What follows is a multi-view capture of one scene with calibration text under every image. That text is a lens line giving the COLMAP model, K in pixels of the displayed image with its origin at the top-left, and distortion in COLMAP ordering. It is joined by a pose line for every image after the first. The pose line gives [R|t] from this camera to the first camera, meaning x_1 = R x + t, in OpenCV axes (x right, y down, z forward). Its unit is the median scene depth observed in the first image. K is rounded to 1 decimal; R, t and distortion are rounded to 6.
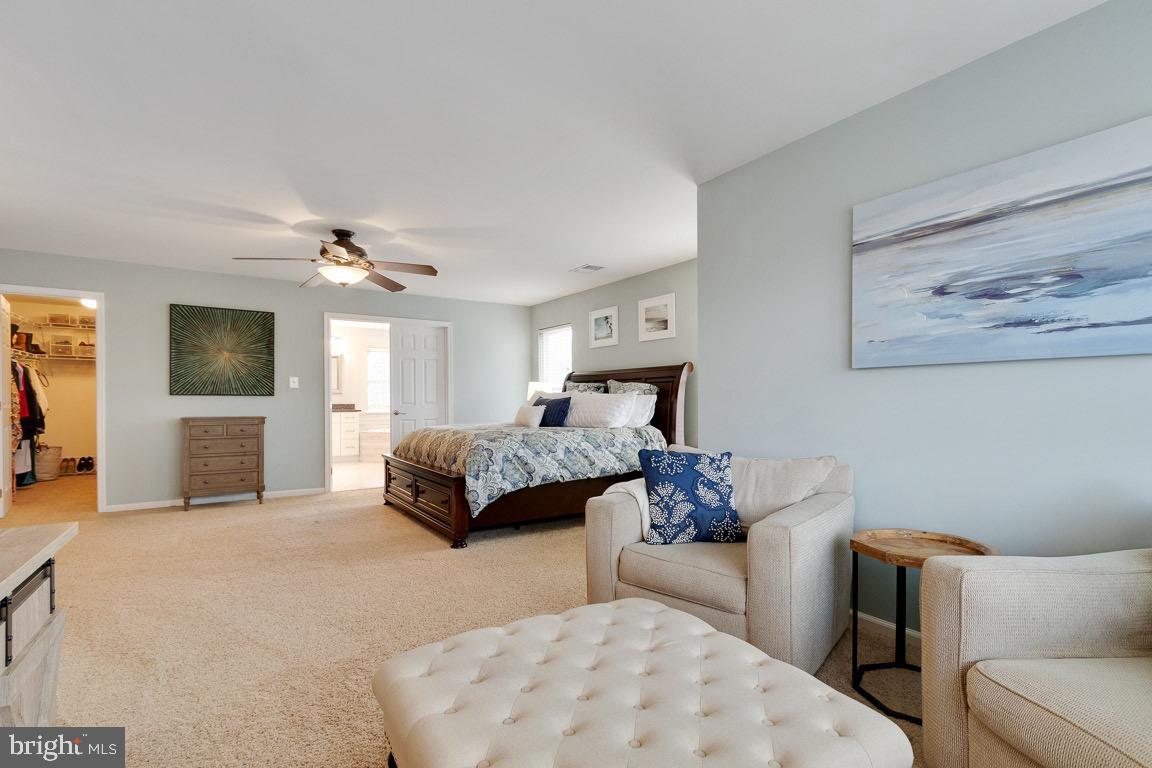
lens RADIAL K [[533.3, 0, 565.7], [0, 533.3, 402.8], [0, 0, 1]] dist [0.006084, -0.001765]
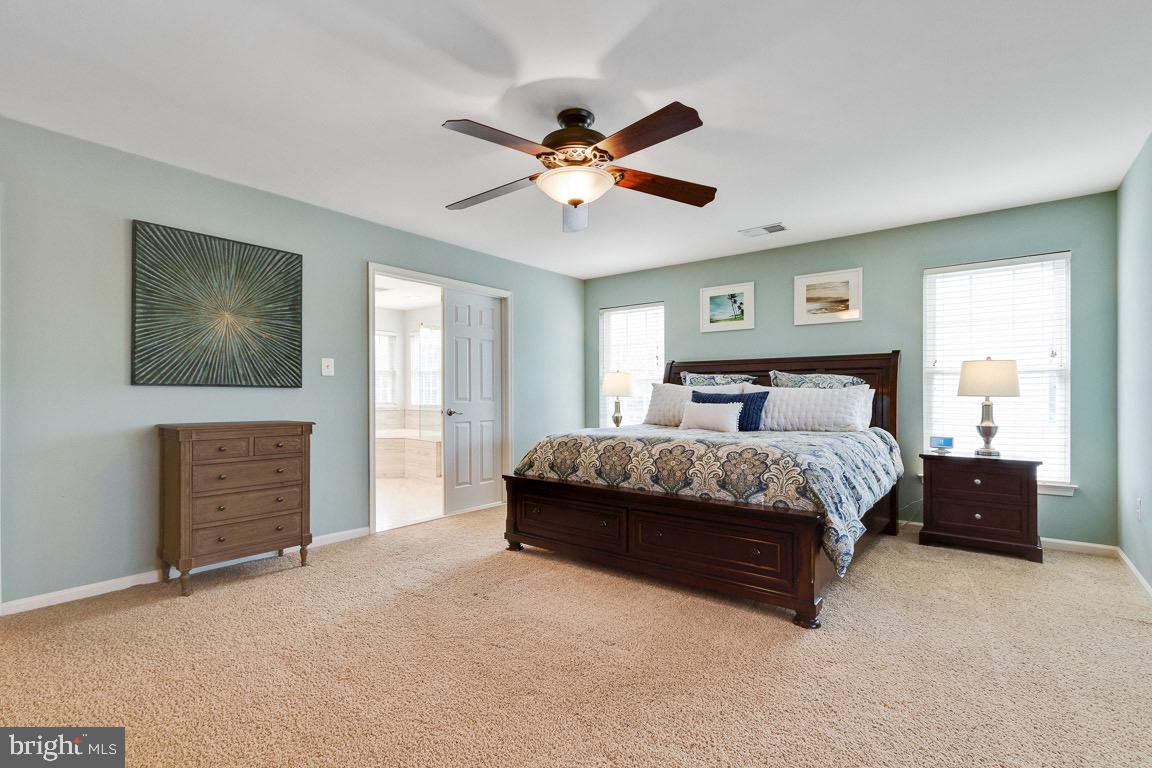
lens RADIAL K [[533.3, 0, 569.1], [0, 533.3, 394.3], [0, 0, 1]] dist [0.006084, -0.001765]
pose [[0.952675, 0.002671, 0.303978, -0.474695], [-0.000431, 0.999972, -0.007437, -0.001122], [-0.303990, 0.006954, 0.952650, 0.334851]]
